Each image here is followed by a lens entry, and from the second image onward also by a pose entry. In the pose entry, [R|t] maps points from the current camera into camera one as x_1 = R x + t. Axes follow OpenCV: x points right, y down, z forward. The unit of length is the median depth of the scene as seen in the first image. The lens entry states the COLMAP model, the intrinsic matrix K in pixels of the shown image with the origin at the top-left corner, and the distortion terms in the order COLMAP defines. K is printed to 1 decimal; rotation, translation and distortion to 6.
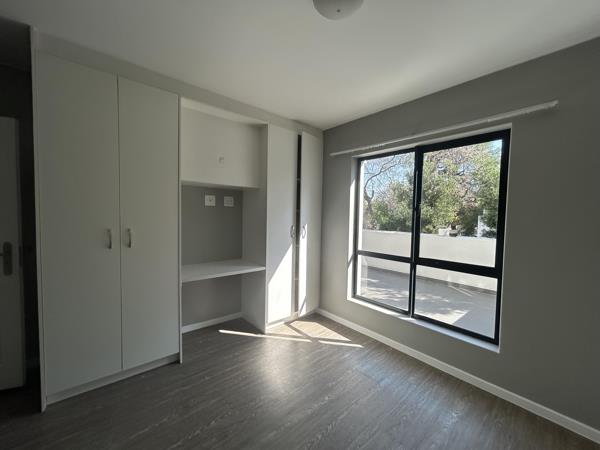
lens RADIAL K [[241.2, 0, 299.1], [0, 241.2, 224.9], [0, 0, 1]] dist [0.000369, 0.000220]
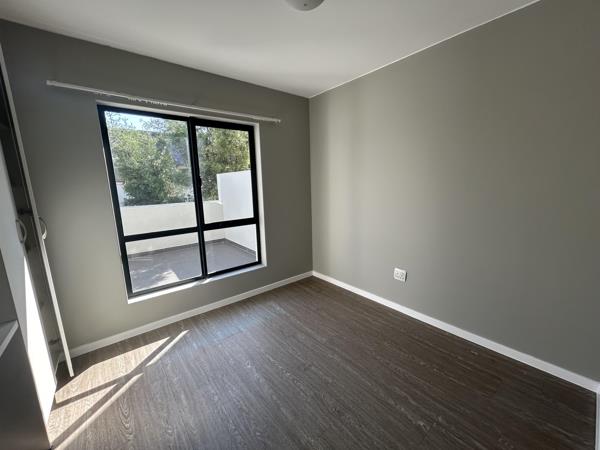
lens RADIAL K [[241.2, 0, 300.3], [0, 241.2, 225.4], [0, 0, 1]] dist [0.000369, 0.000220]
pose [[0.023086, -0.195640, 0.980404, -0.558451], [0.066288, 0.978807, 0.193760, -0.043674], [-0.997533, 0.060516, 0.035565, 0.506380]]
